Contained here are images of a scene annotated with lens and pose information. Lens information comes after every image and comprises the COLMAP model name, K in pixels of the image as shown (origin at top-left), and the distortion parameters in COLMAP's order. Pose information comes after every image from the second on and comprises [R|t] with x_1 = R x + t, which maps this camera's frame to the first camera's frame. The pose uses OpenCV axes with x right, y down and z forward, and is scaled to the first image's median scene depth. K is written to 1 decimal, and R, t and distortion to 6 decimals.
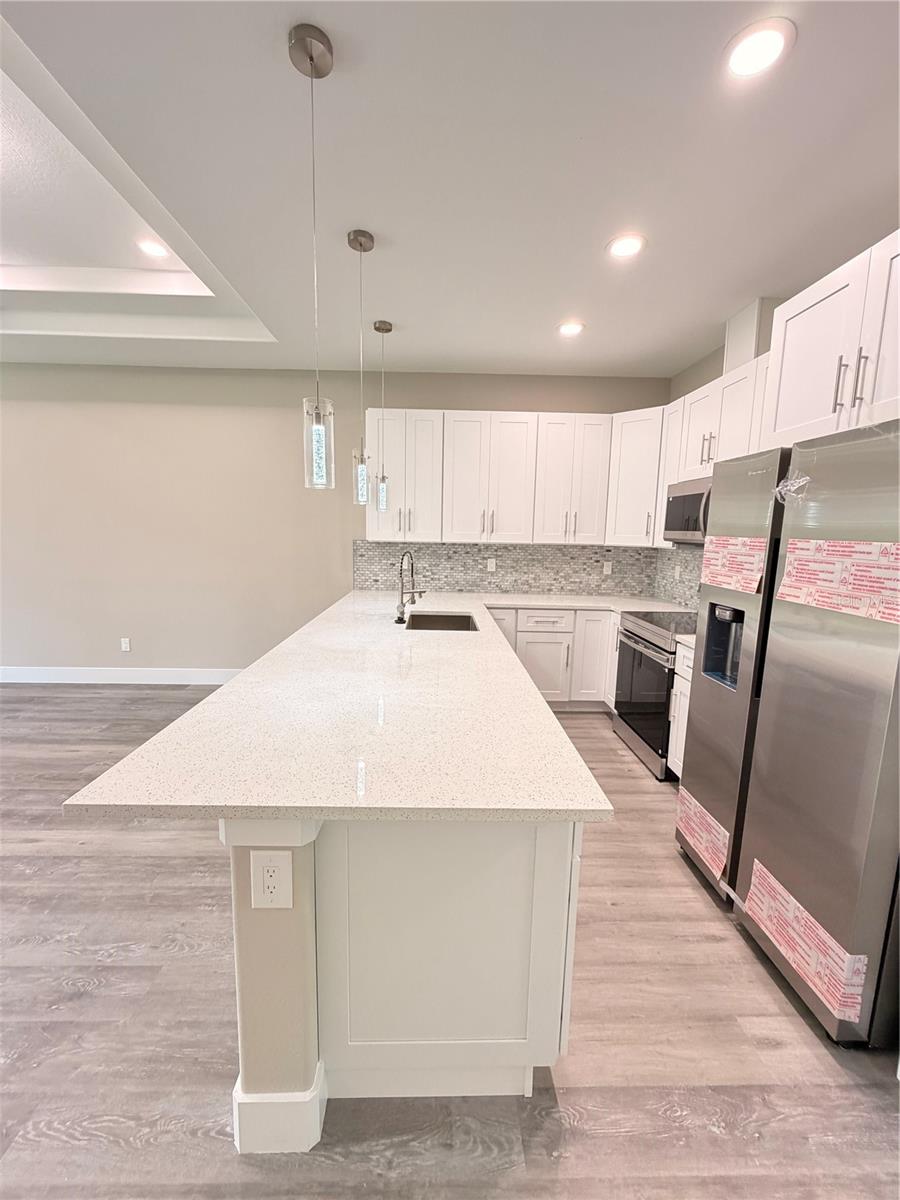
lens RADIAL K [[479.1, 0, 449.9], [0, 479.1, 596.4], [0, 0, 1]] dist [-0.001649, 0.000700]
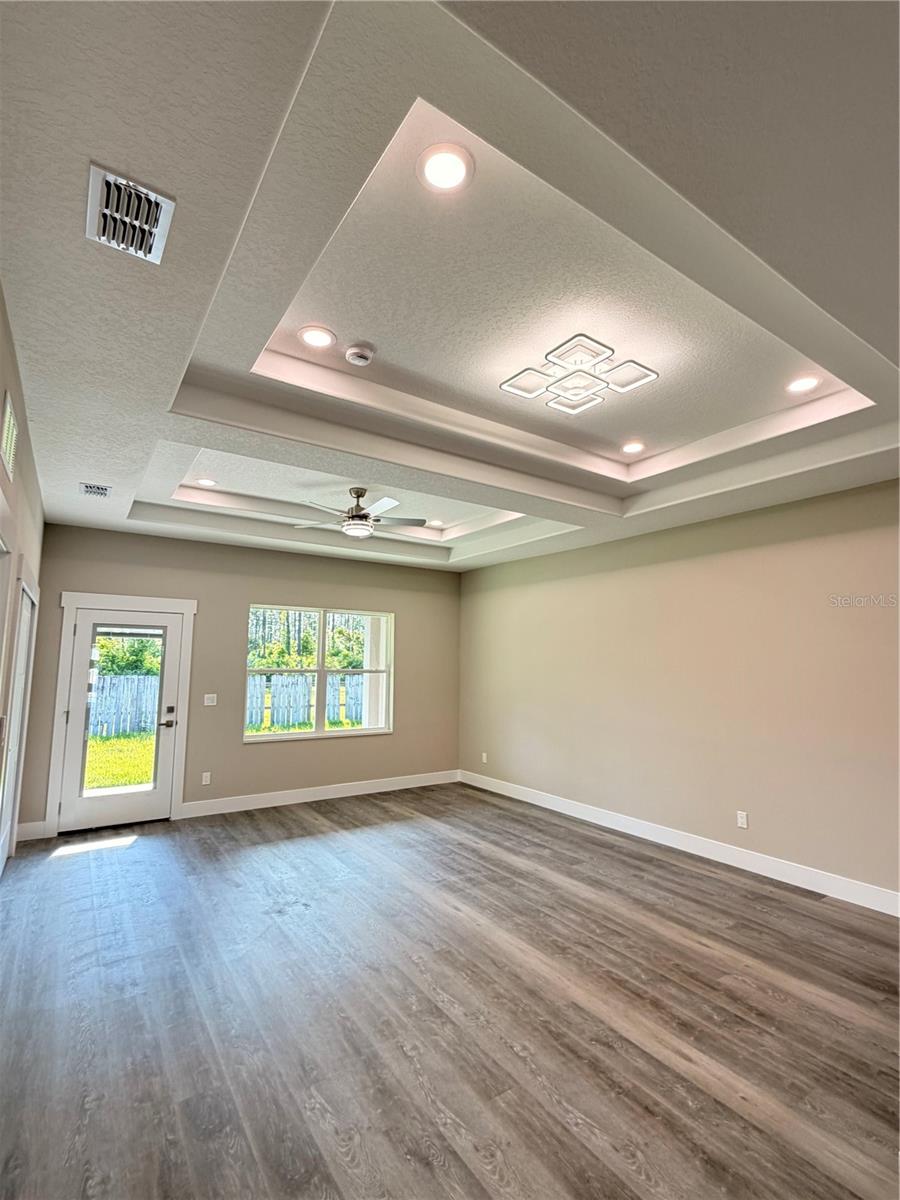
lens RADIAL K [[556.3, 0, 450.6], [0, 556.3, 598.8], [0, 0, 1]] dist [-0.001203, 0.000151]
pose [[0.539788, -0.110507, -0.834516, -0.134991], [-0.115646, 0.972212, -0.203543, -0.028769], [0.833819, 0.206379, 0.512009, -0.024898]]
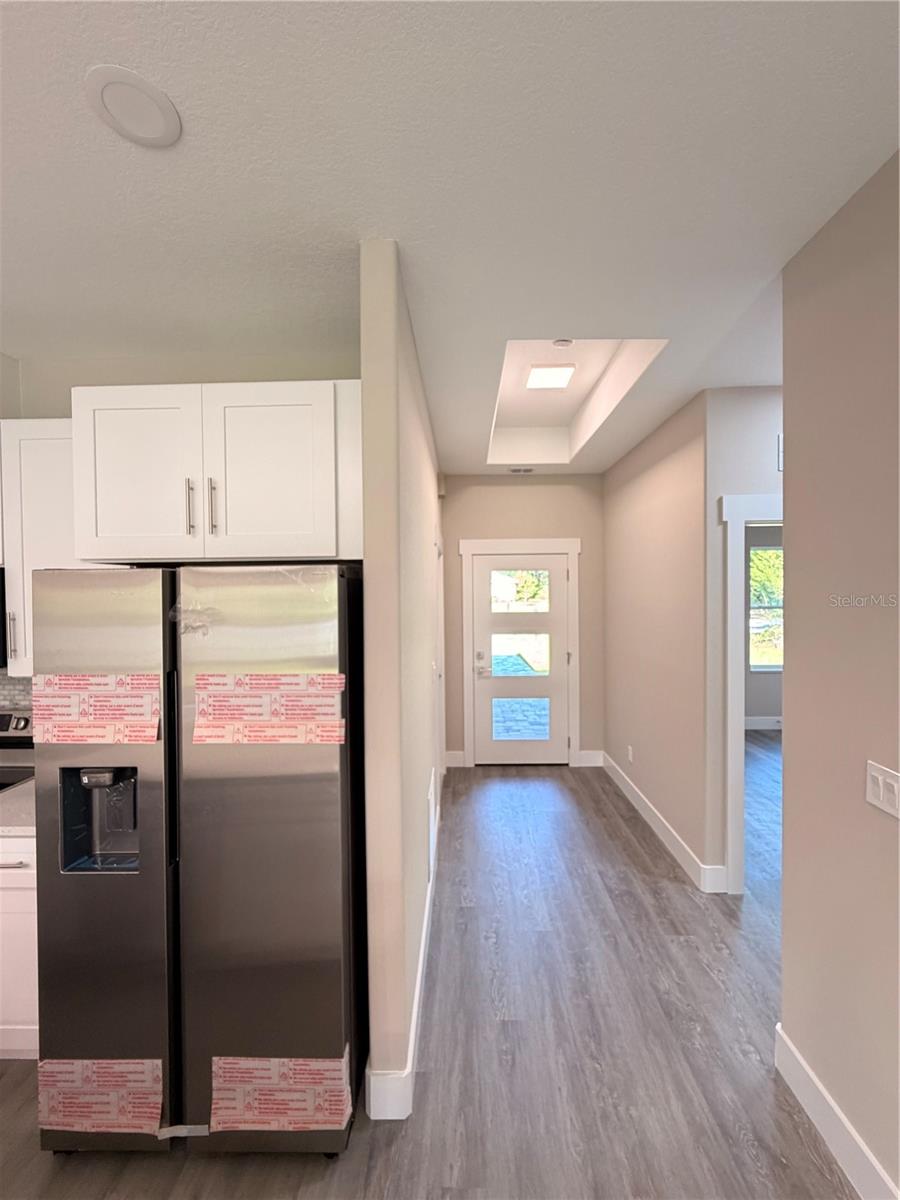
lens RADIAL K [[479.1, 0, 450.9], [0, 479.1, 597.8], [0, 0, 1]] dist [-0.001649, 0.000700]
pose [[0.057708, -0.032872, 0.997792, -0.079350], [0.152840, 0.987966, 0.023708, -0.111966], [-0.986565, 0.151135, 0.062038, 0.244403]]
